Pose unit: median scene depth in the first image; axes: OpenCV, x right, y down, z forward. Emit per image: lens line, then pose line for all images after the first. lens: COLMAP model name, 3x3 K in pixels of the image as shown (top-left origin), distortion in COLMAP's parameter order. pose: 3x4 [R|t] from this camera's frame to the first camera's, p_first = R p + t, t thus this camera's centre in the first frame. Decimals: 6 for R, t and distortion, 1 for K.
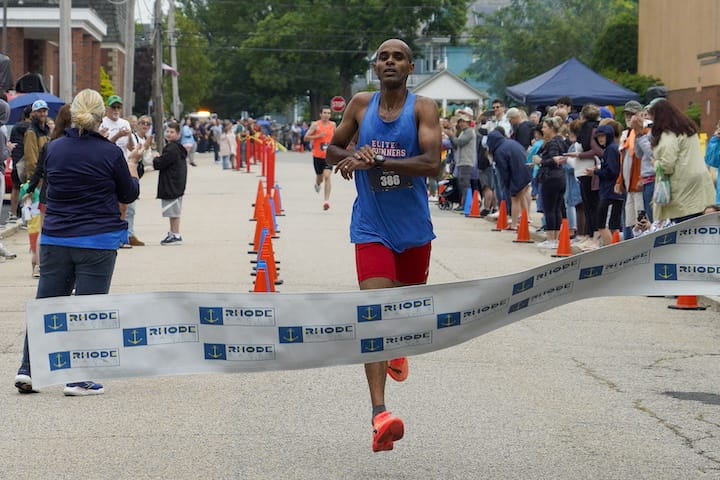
lens RADIAL K [[1245.5, 0, 360.0], [0, 1245.5, 240.0], [0, 0, 1]] dist [0.005814, -0.087450]
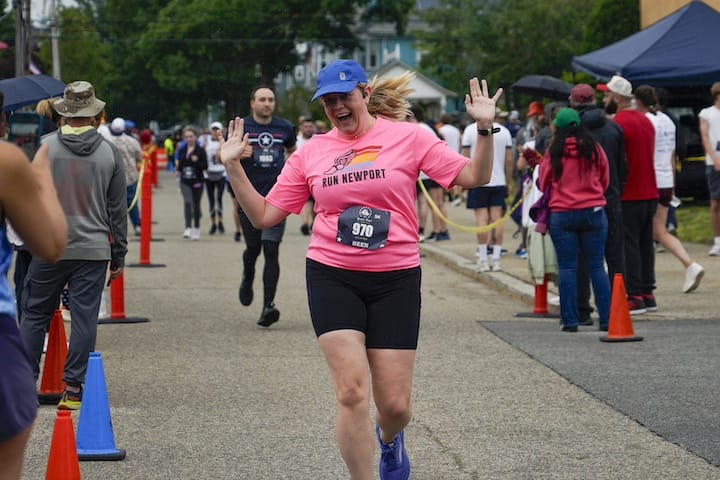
lens RADIAL K [[1245.5, 0, 360.0], [0, 1245.5, 240.0], [0, 0, 1]] dist [0.005814, -0.087450]
pose [[0.997574, -0.026651, 0.064312, -0.007556], [0.027109, 0.999613, -0.006259, -0.016219], [-0.064120, 0.007987, 0.997910, 0.185610]]
